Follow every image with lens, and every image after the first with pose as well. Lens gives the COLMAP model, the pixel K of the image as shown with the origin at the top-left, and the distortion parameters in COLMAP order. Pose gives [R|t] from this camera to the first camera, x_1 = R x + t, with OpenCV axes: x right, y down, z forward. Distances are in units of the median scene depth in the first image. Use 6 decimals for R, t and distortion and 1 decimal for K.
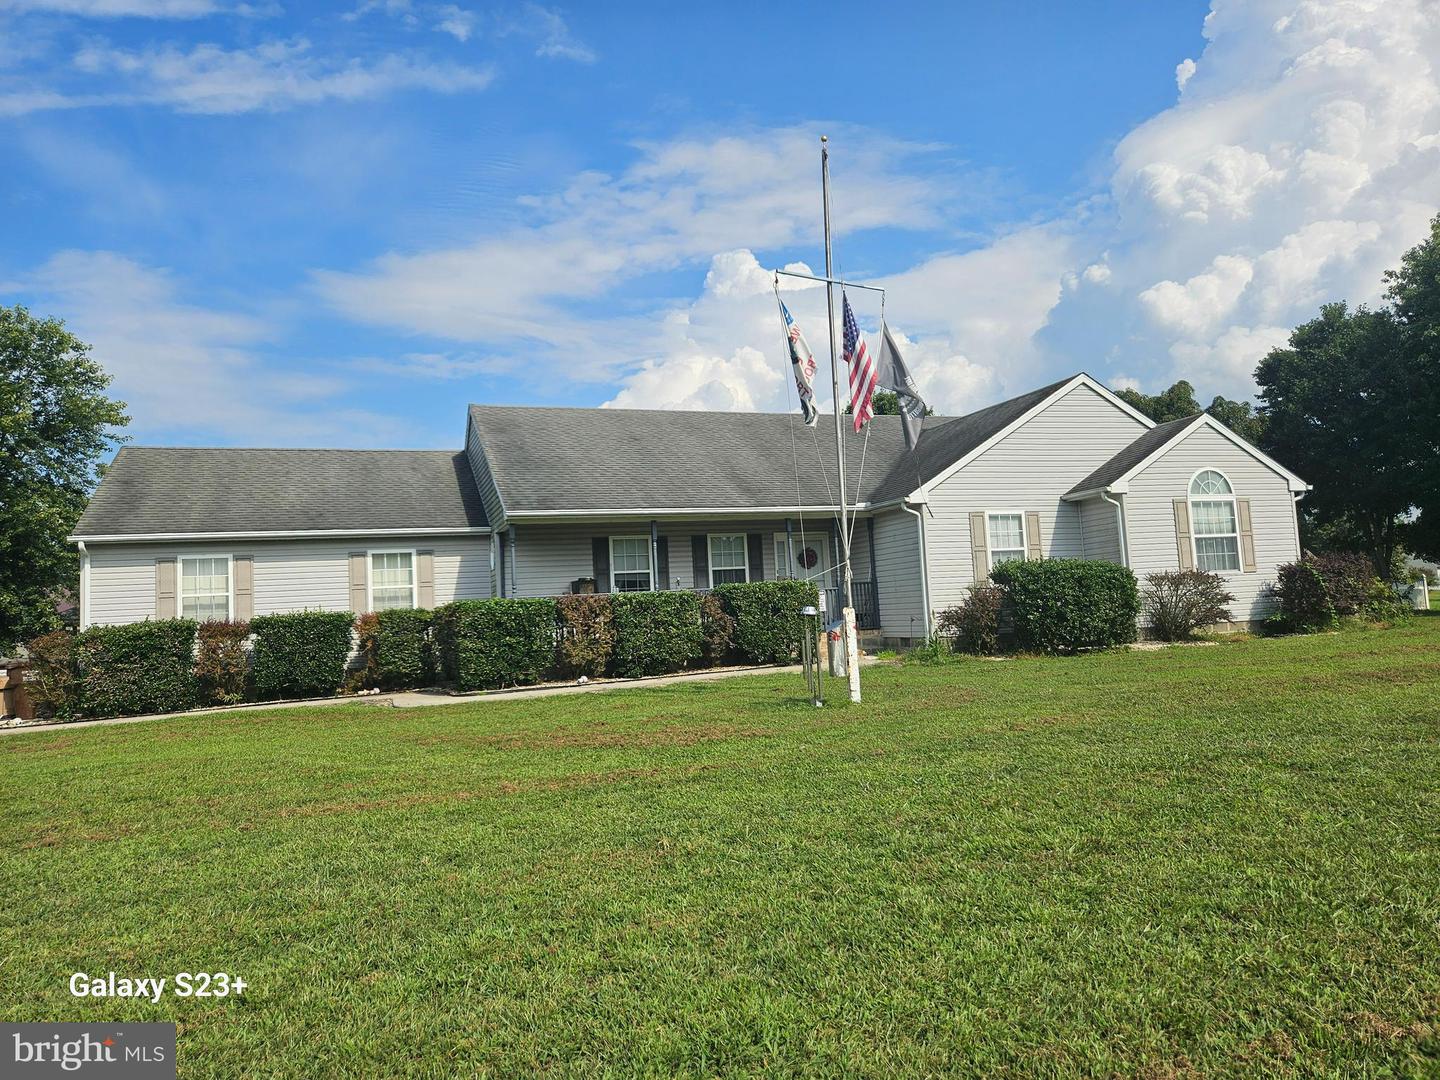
lens RADIAL K [[984.2, 0, 681.5], [0, 984.2, 536.8], [0, 0, 1]] dist [0.042472, -0.000428]
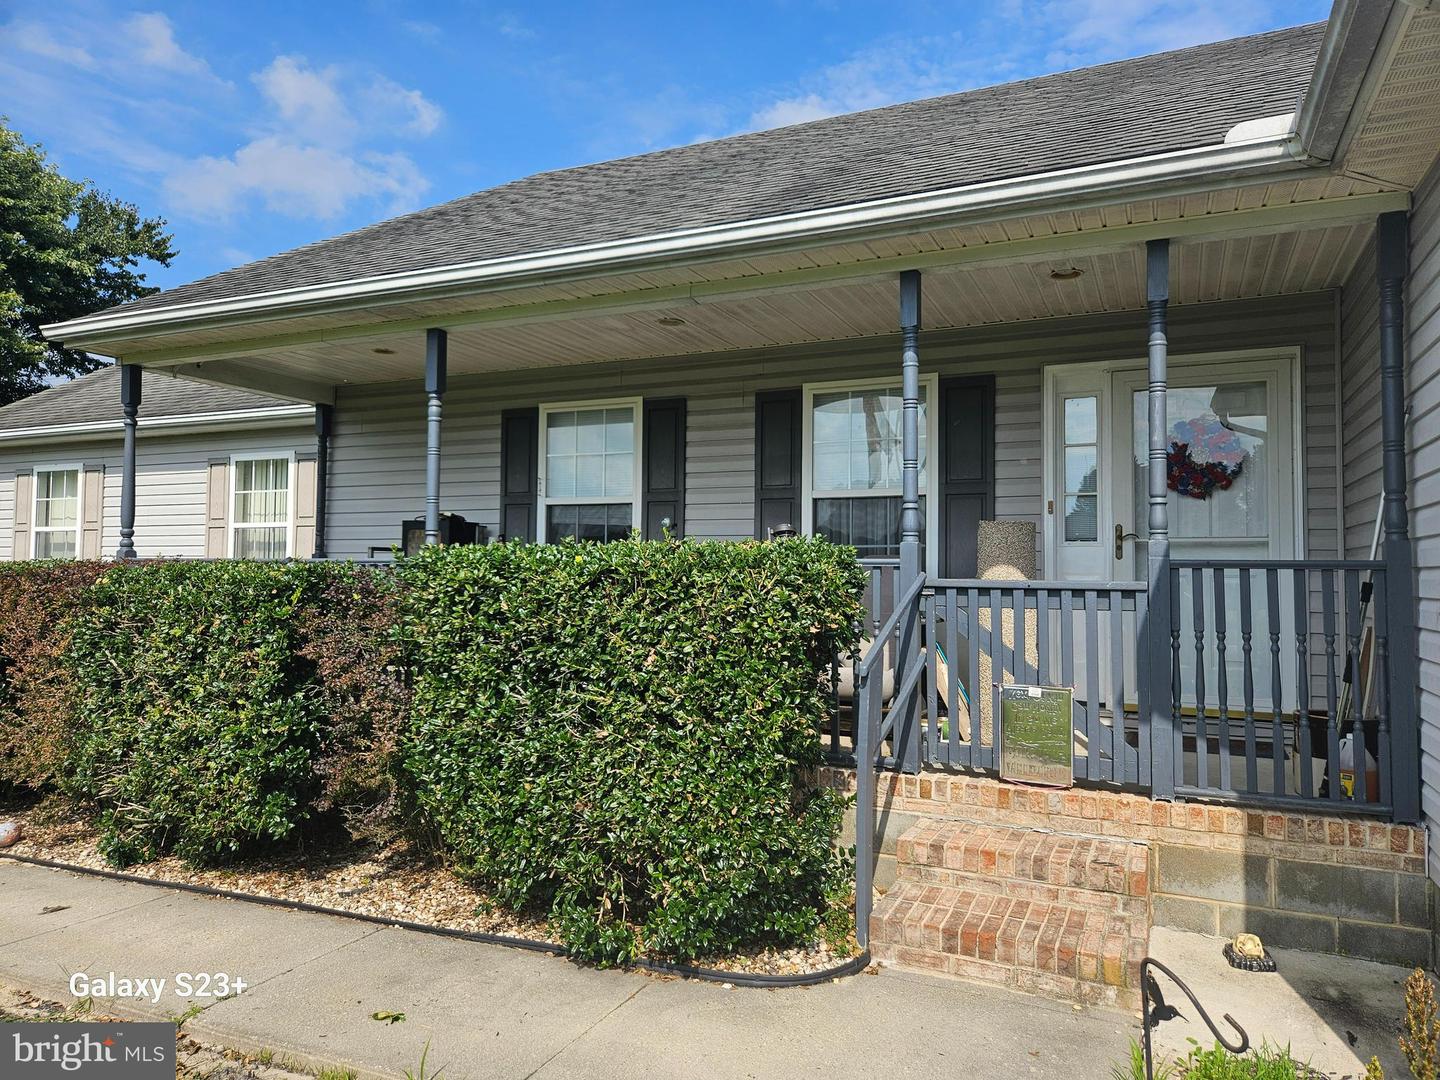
lens RADIAL K [[979.2, 0, 711.0], [0, 979.2, 540.4], [0, 0, 1]] dist [-0.004851, -0.005303]
pose [[0.696939, 0.035342, -0.716259, 0.236453], [-0.000068, 0.998788, 0.049217, 0.032395], [0.717131, -0.034253, 0.696096, 0.780152]]
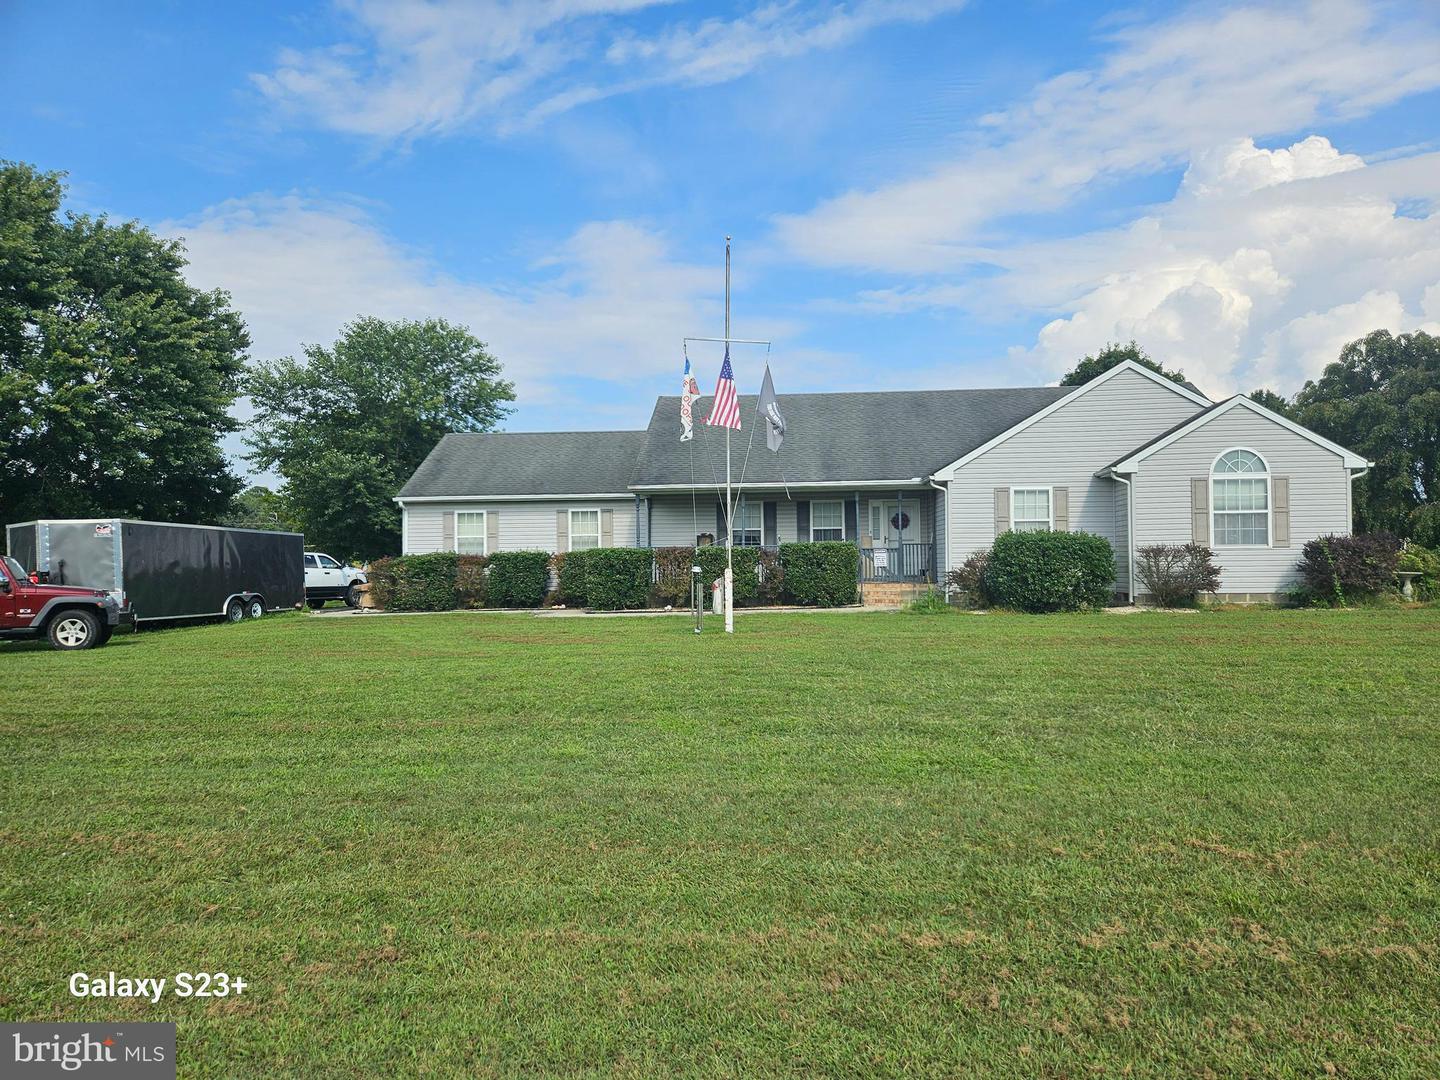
lens RADIAL K [[979.2, 0, 711.0], [0, 979.2, 540.4], [0, 0, 1]] dist [-0.004851, -0.005303]
pose [[0.904604, 0.035007, -0.424814, 0.452980], [-0.002571, 0.997052, 0.076687, -0.047578], [0.426246, -0.068279, 0.902027, -0.180736]]
